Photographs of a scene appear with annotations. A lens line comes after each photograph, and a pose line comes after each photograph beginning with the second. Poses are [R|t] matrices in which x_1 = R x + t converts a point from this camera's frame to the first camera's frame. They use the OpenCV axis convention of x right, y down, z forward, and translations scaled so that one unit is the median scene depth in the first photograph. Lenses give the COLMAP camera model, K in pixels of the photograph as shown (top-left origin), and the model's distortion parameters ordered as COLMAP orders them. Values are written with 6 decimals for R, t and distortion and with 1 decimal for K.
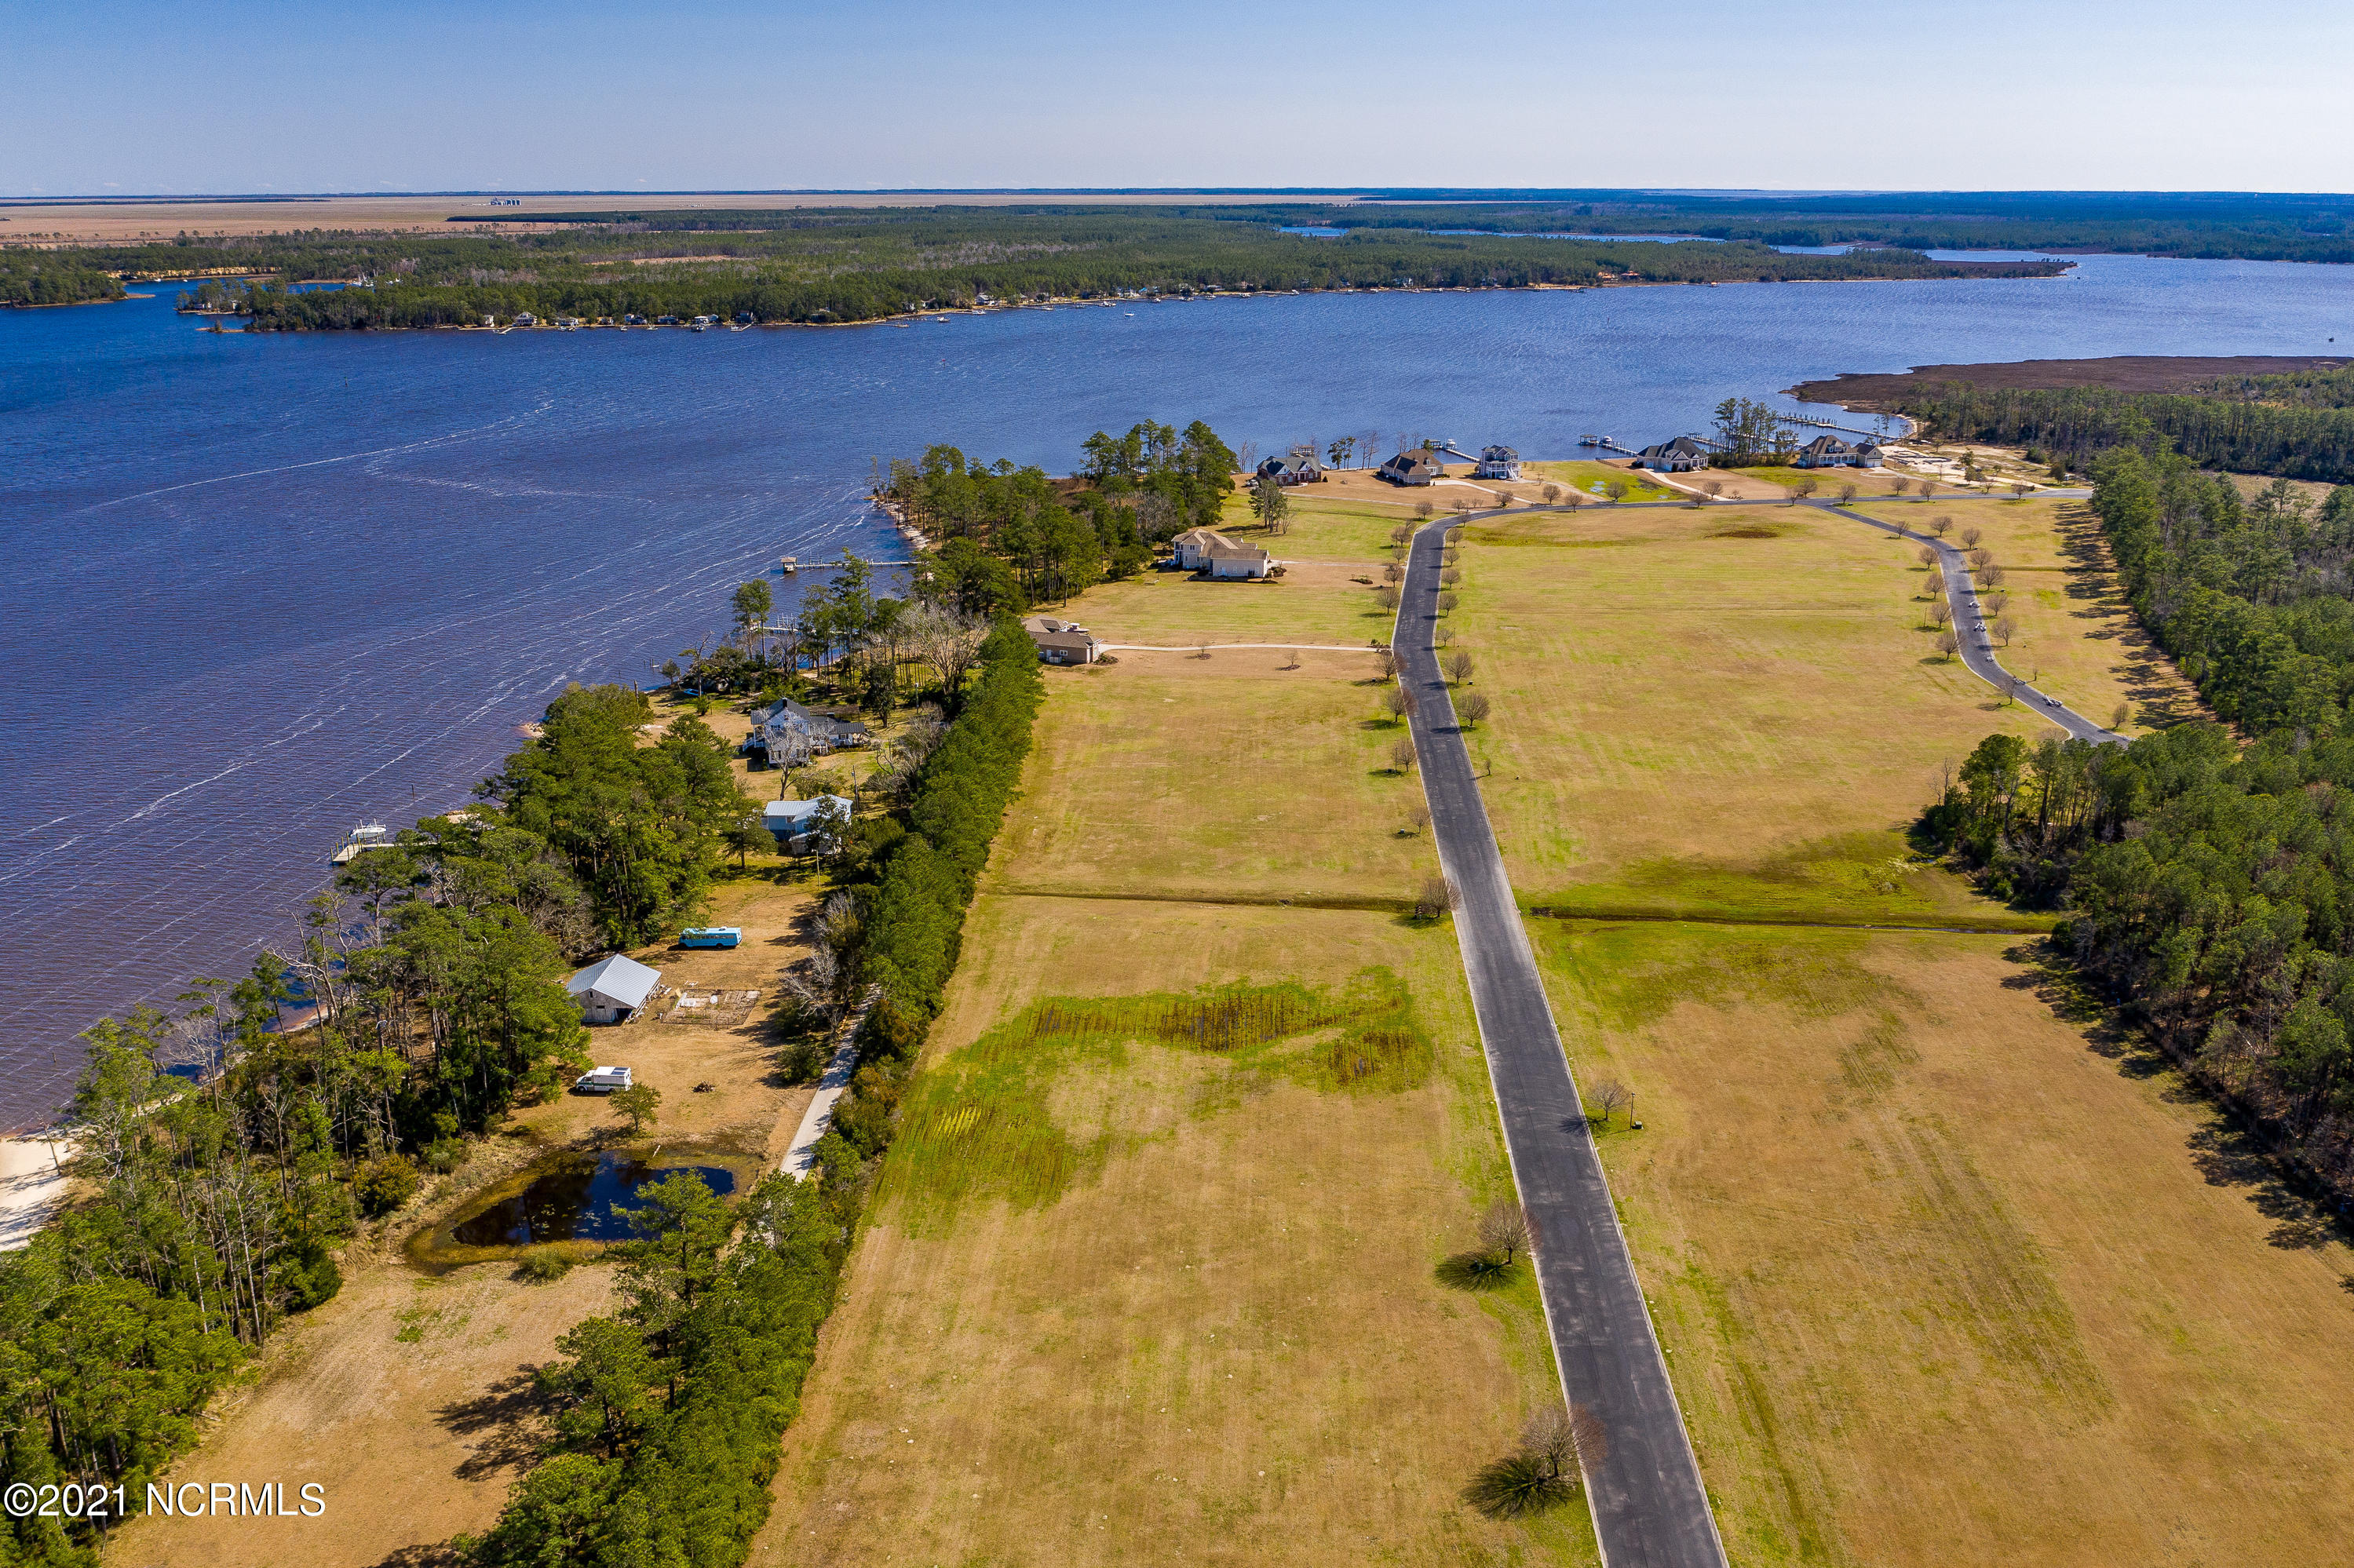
lens RADIAL K [[1936.1, 0, 1171.3], [0, 1936.1, 782.9], [0, 0, 1]] dist [-0.020928, 0.004605]
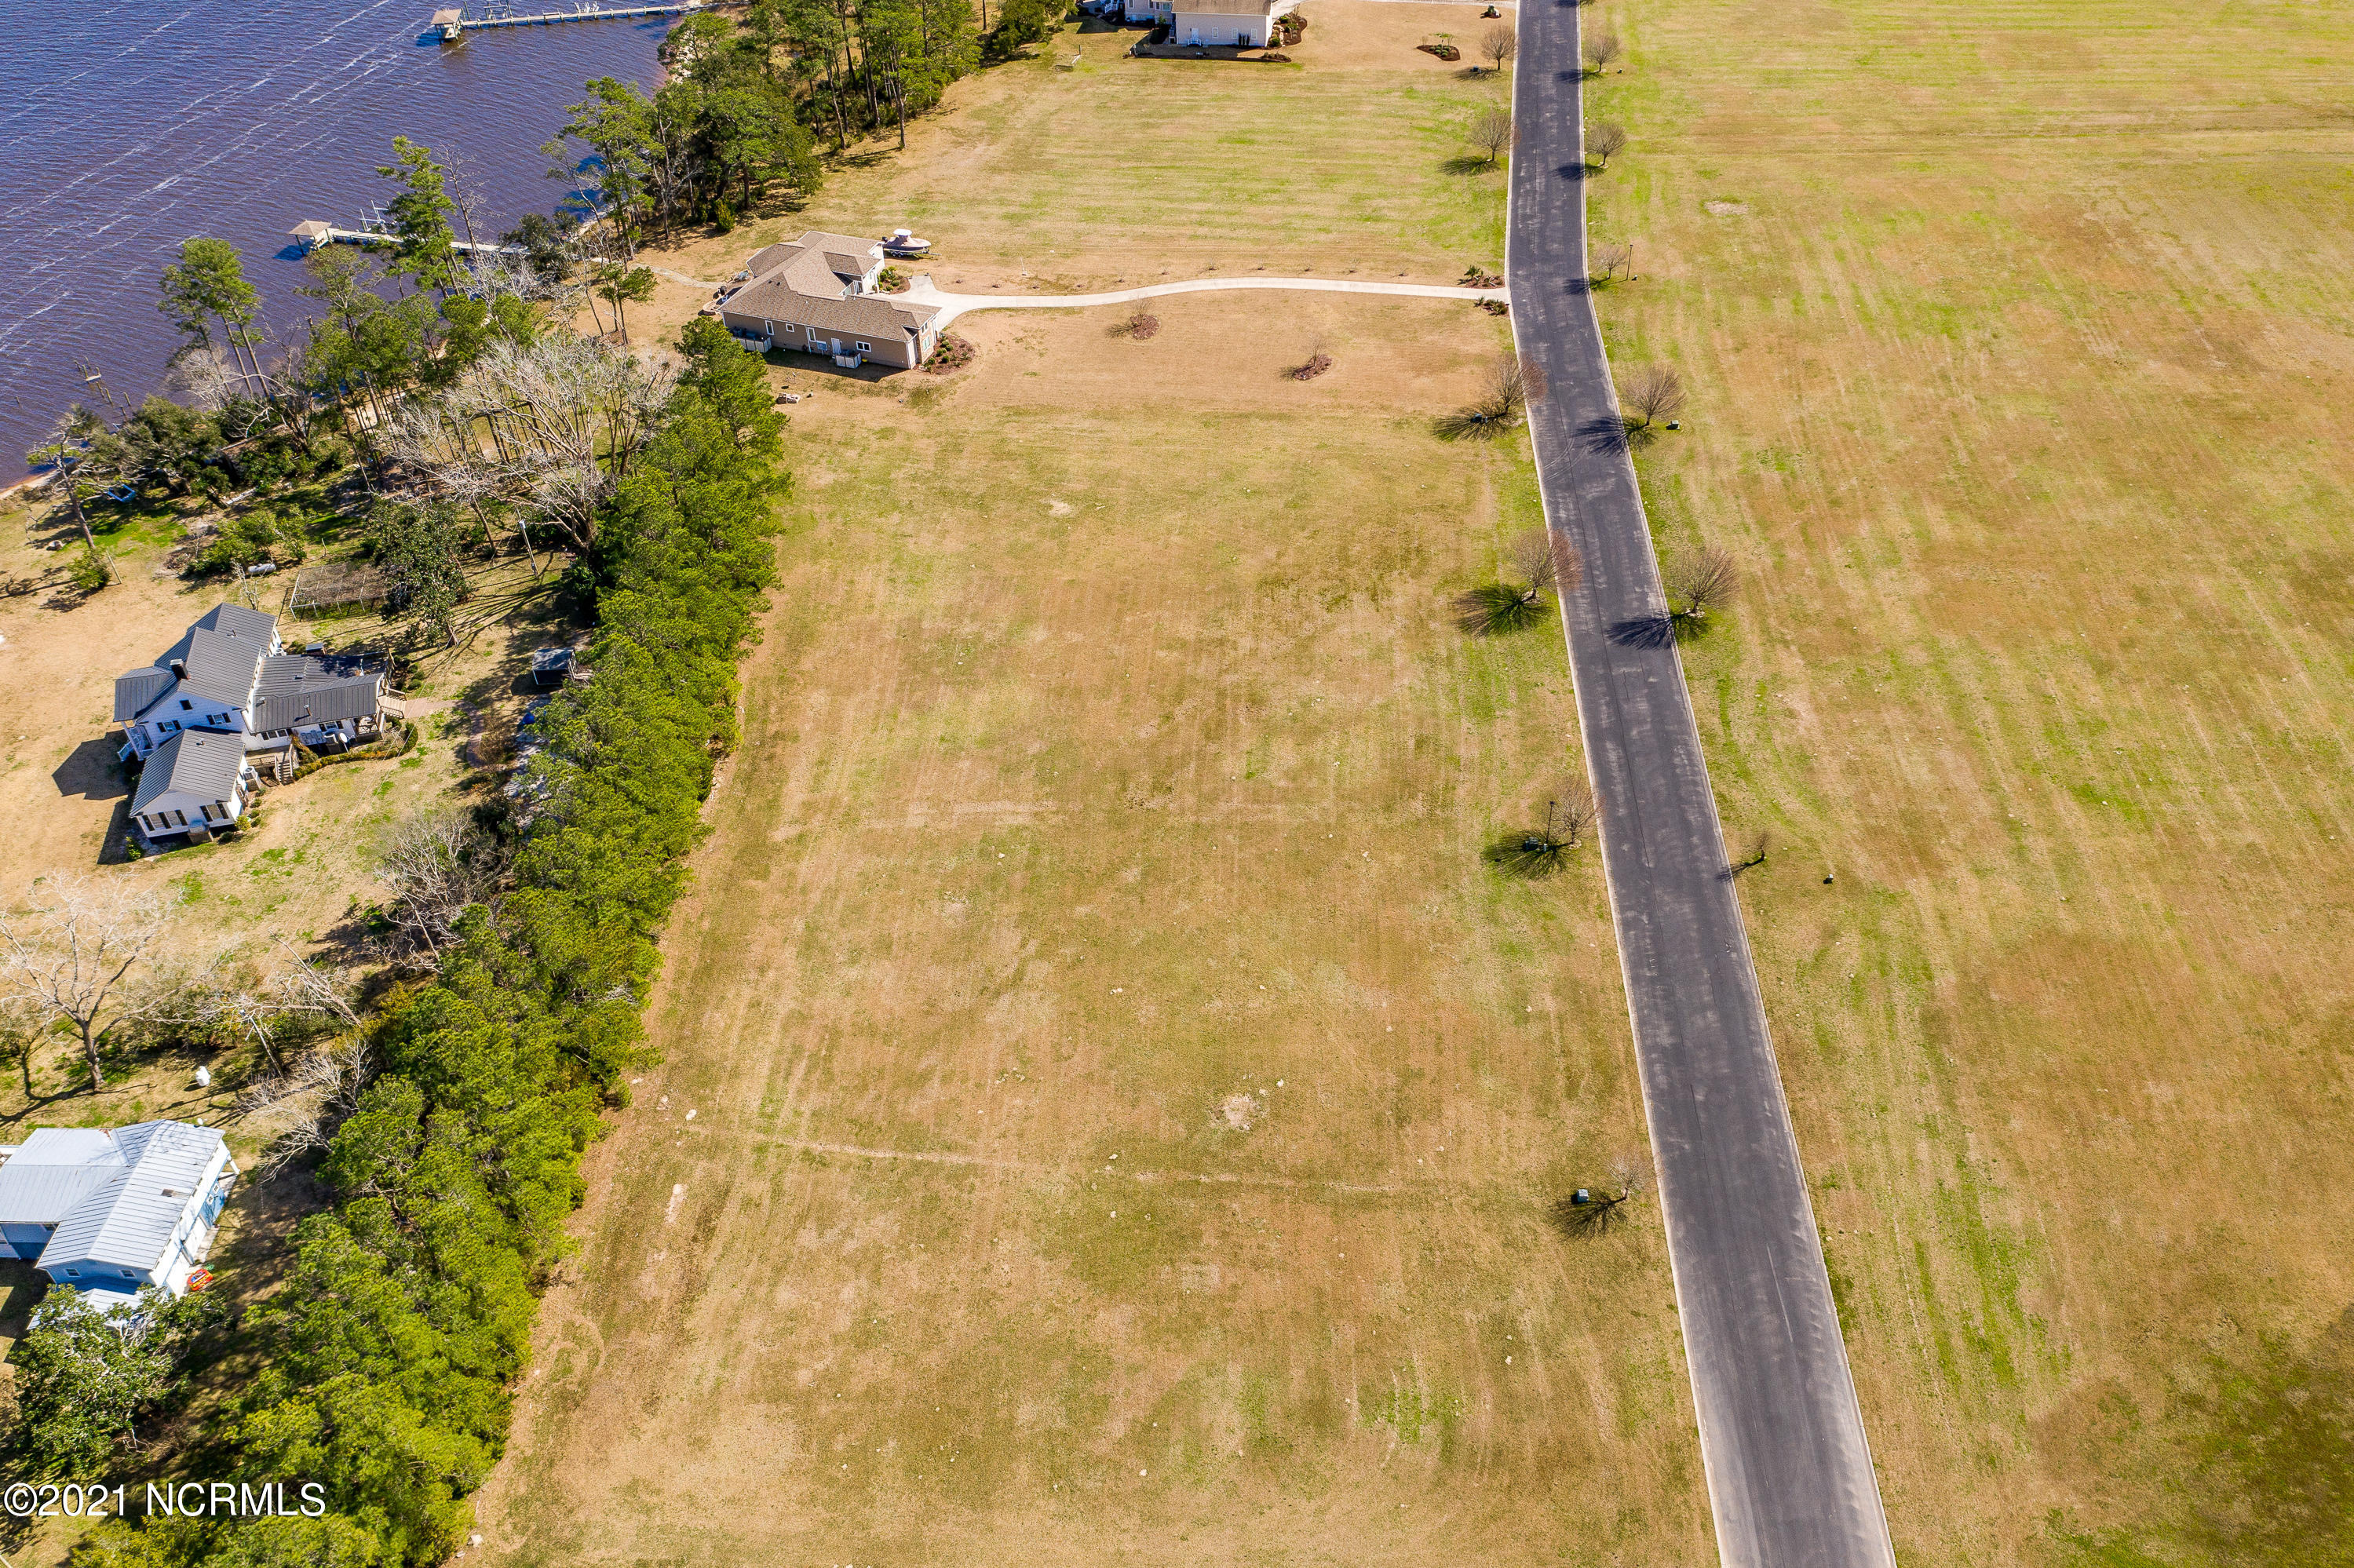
lens RADIAL K [[1863.8, 0, 1167.5], [0, 1863.8, 768.1], [0, 0, 1]] dist [-0.019910, 0.001394]
pose [[0.999708, -0.015659, -0.018397, 0.032582], [0.021715, 0.916158, 0.400229, -0.166045], [0.010587, -0.400512, 0.916230, 0.531117]]
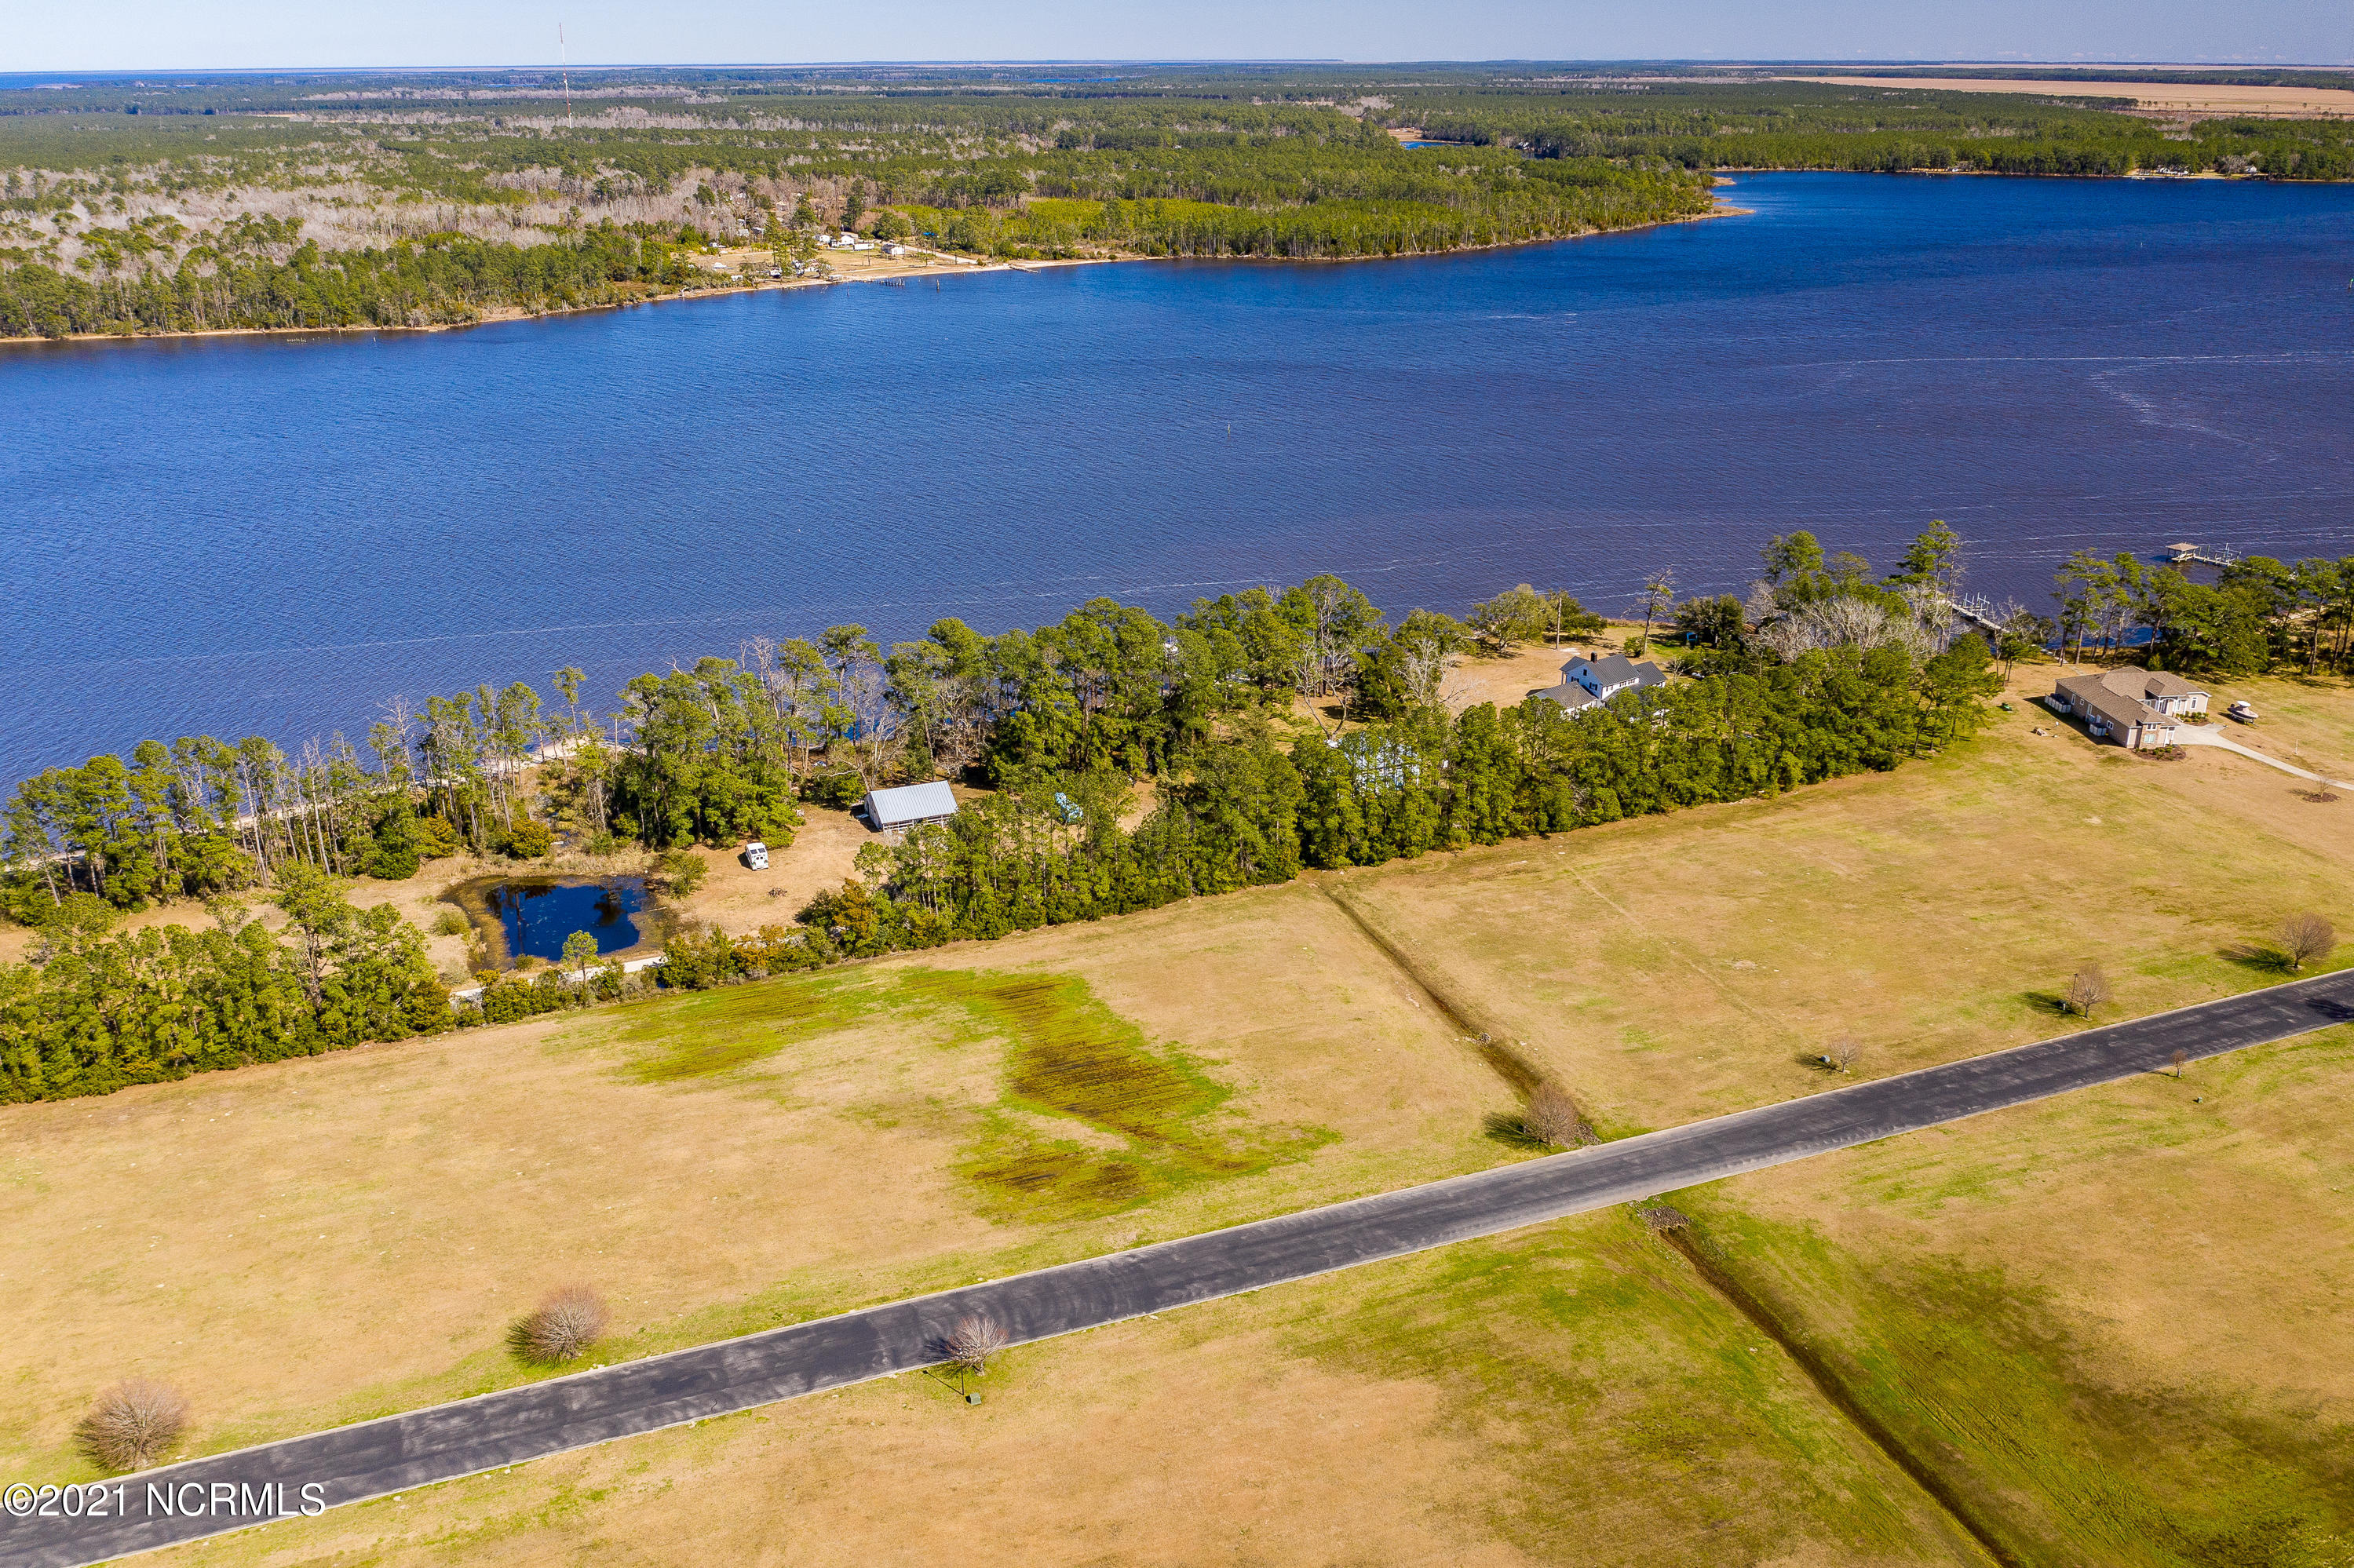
lens RADIAL K [[1956.7, 0, 1186.9], [0, 1956.7, 787.3], [0, 0, 1]] dist [-0.015314, -0.005194]
pose [[0.418002, 0.322081, -0.849434, 0.442972], [-0.270066, 0.936824, 0.222318, -0.118866], [0.867374, 0.136474, 0.478577, 0.371296]]
